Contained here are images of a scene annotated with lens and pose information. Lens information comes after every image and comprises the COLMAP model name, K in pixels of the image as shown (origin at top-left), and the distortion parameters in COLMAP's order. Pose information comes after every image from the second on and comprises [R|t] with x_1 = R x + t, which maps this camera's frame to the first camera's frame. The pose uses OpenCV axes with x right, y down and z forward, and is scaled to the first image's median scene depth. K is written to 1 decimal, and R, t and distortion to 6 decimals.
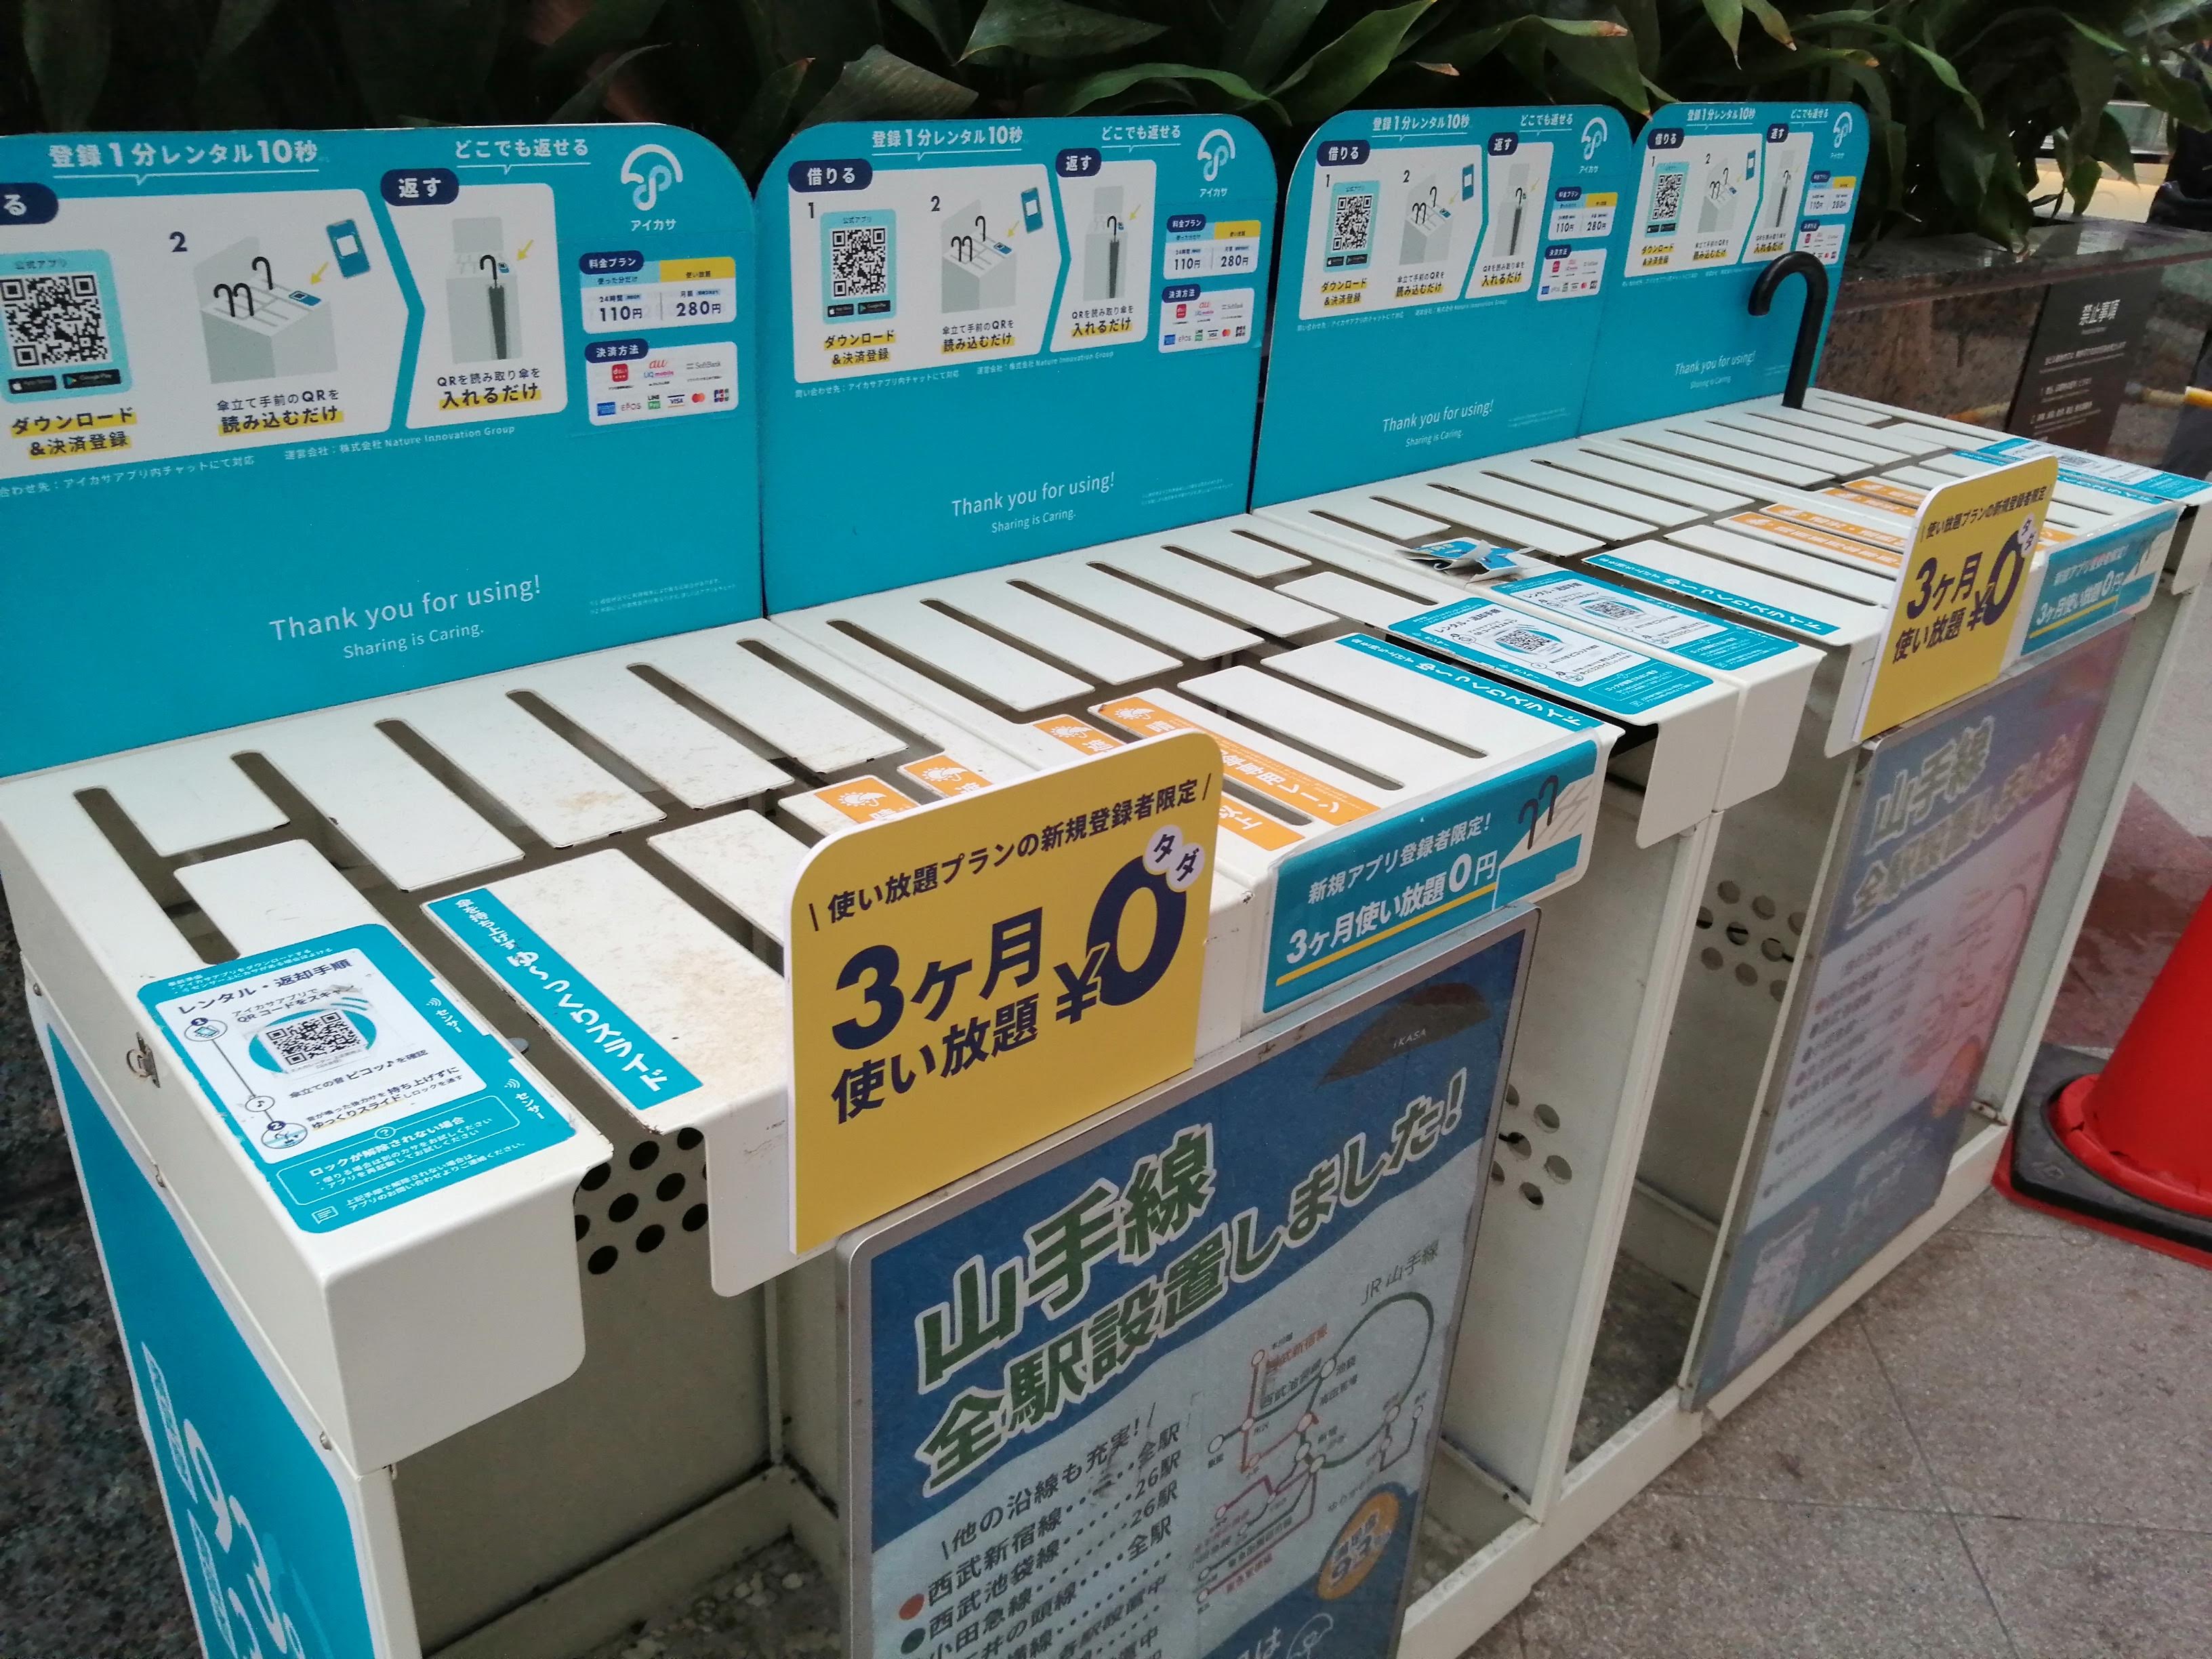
lens RADIAL K [[1739.9, 0, 1106.0], [0, 1739.9, 829.5], [0, 0, 1]] dist [0.055303, -0.106800]
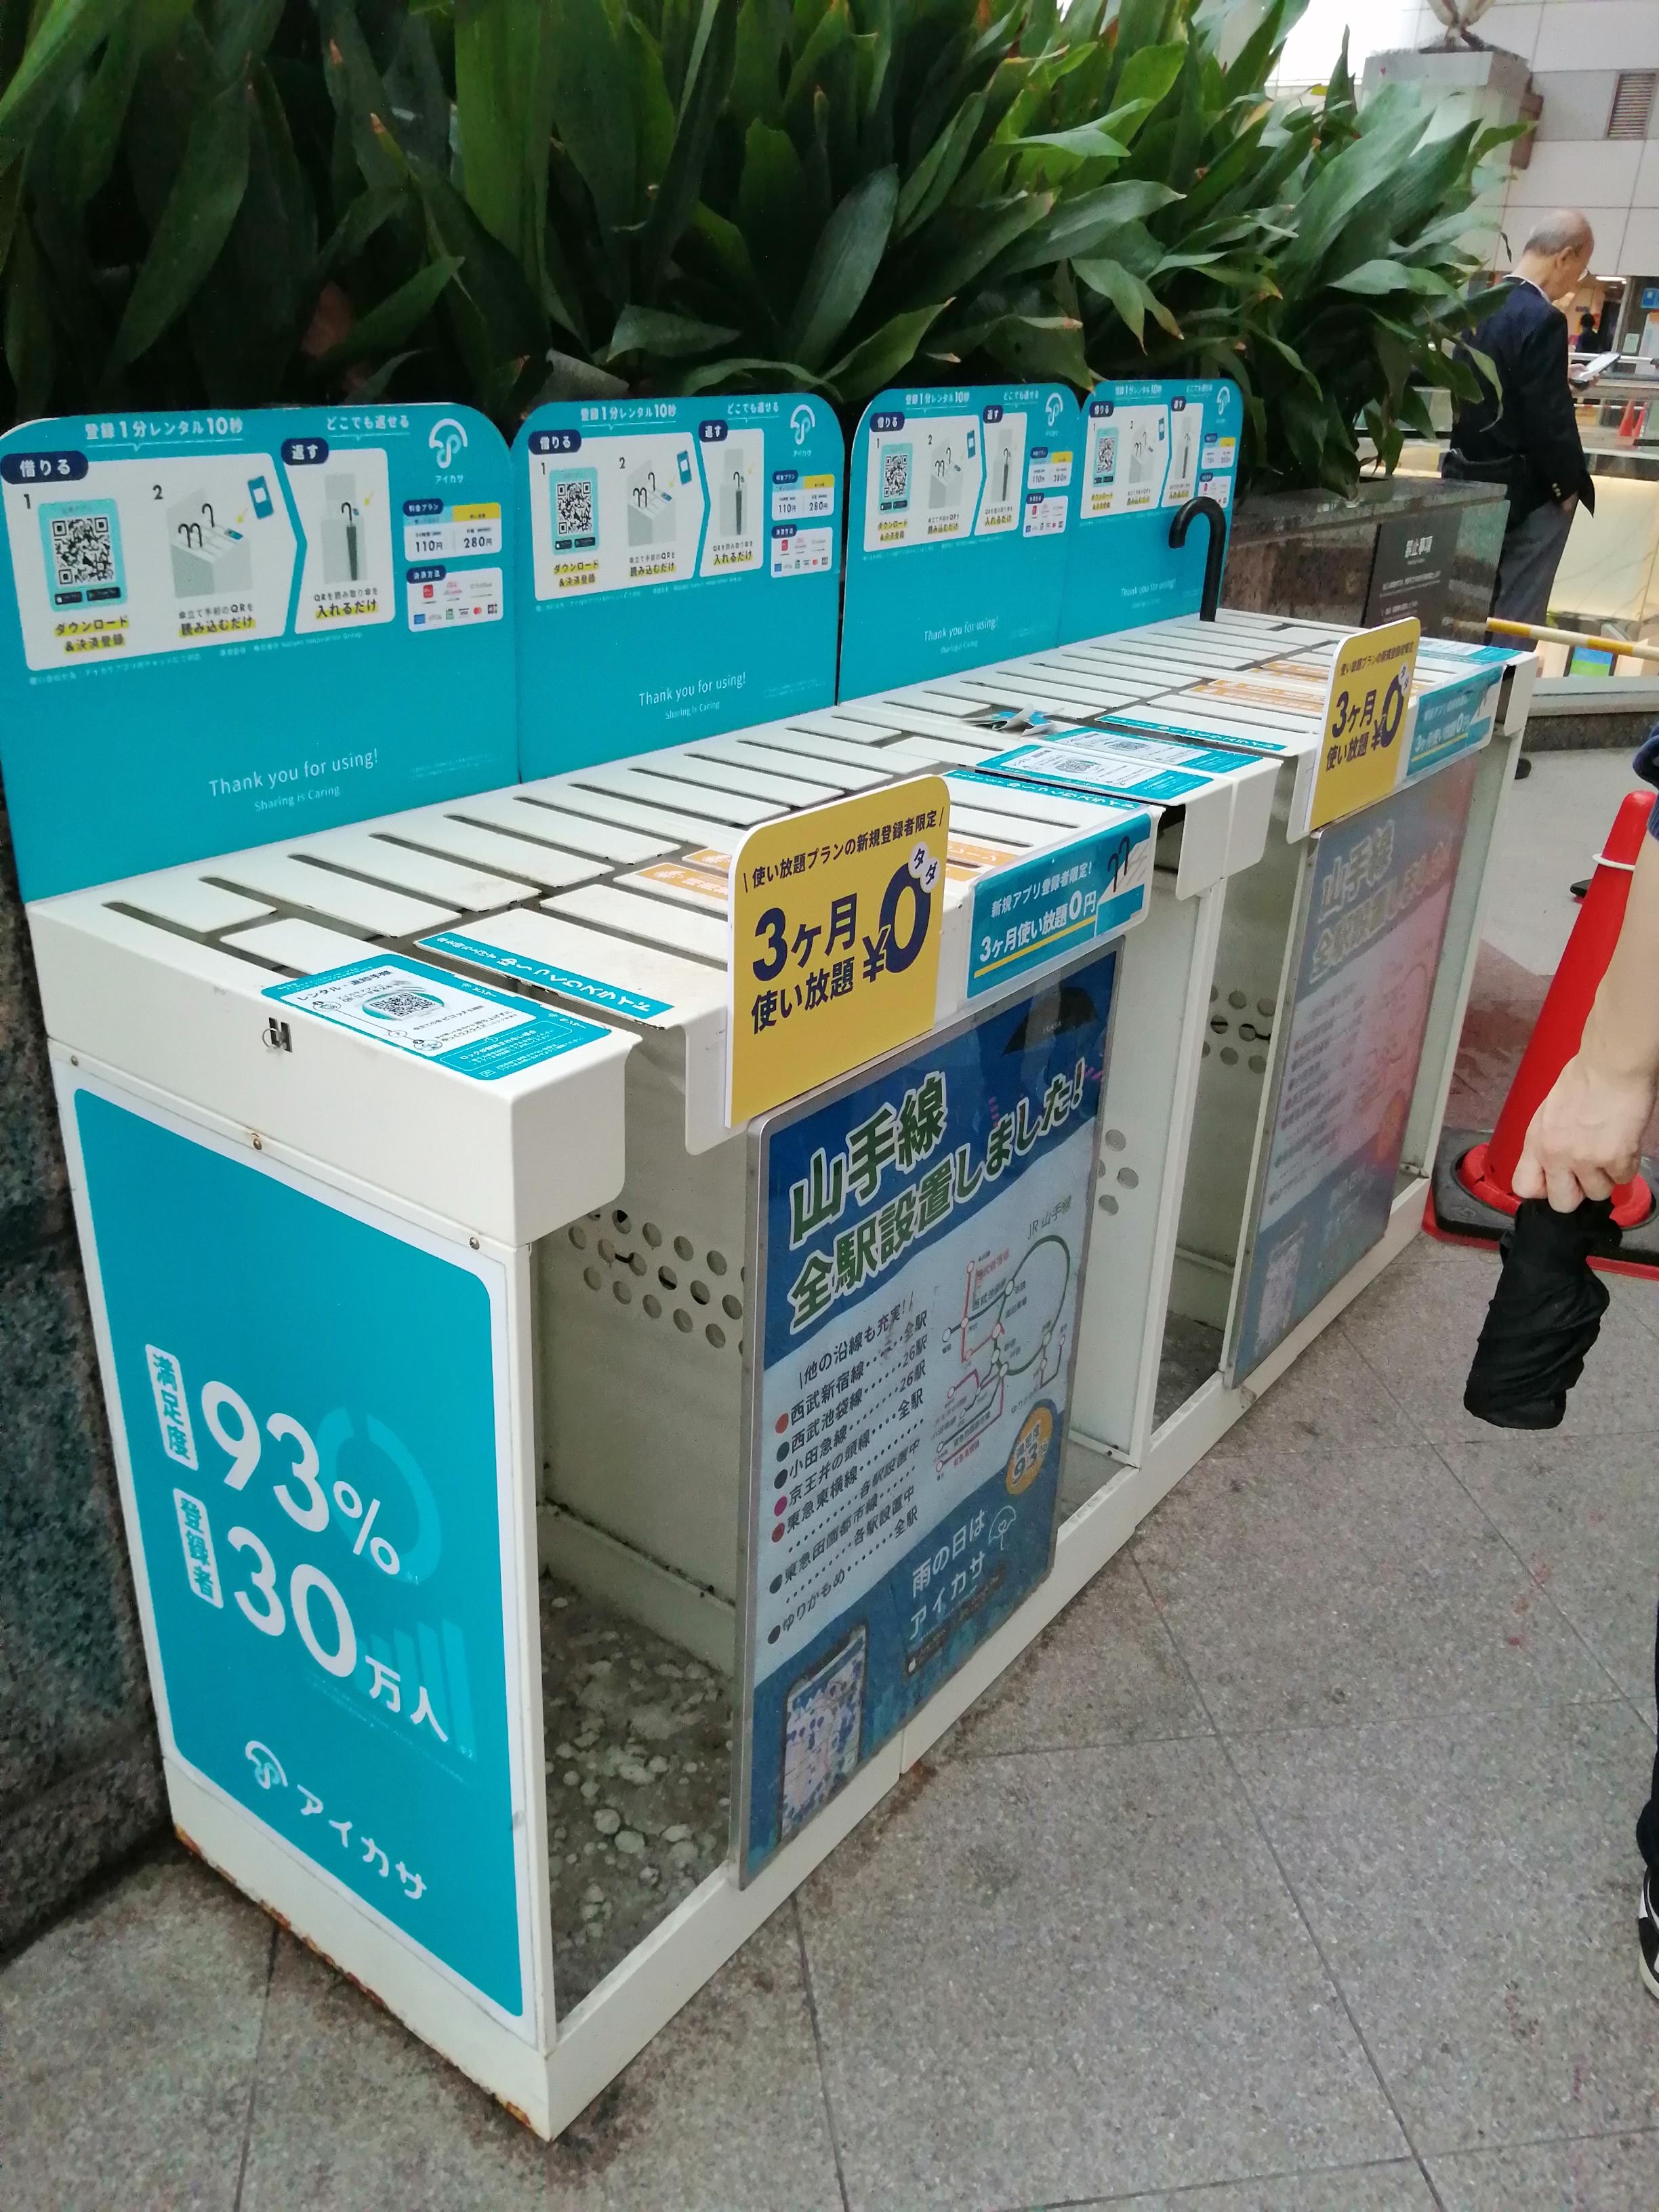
lens RADIAL K [[1743.6, 0, 799.8], [0, 1743.6, 1106.5], [0, 0, 1]] dist [0.119792, -0.311014]
pose [[0.981162, -0.103107, 0.163371, -0.235653], [0.107960, 0.993932, -0.021088, 0.170905], [-0.160205, 0.038329, 0.986339, -0.322137]]
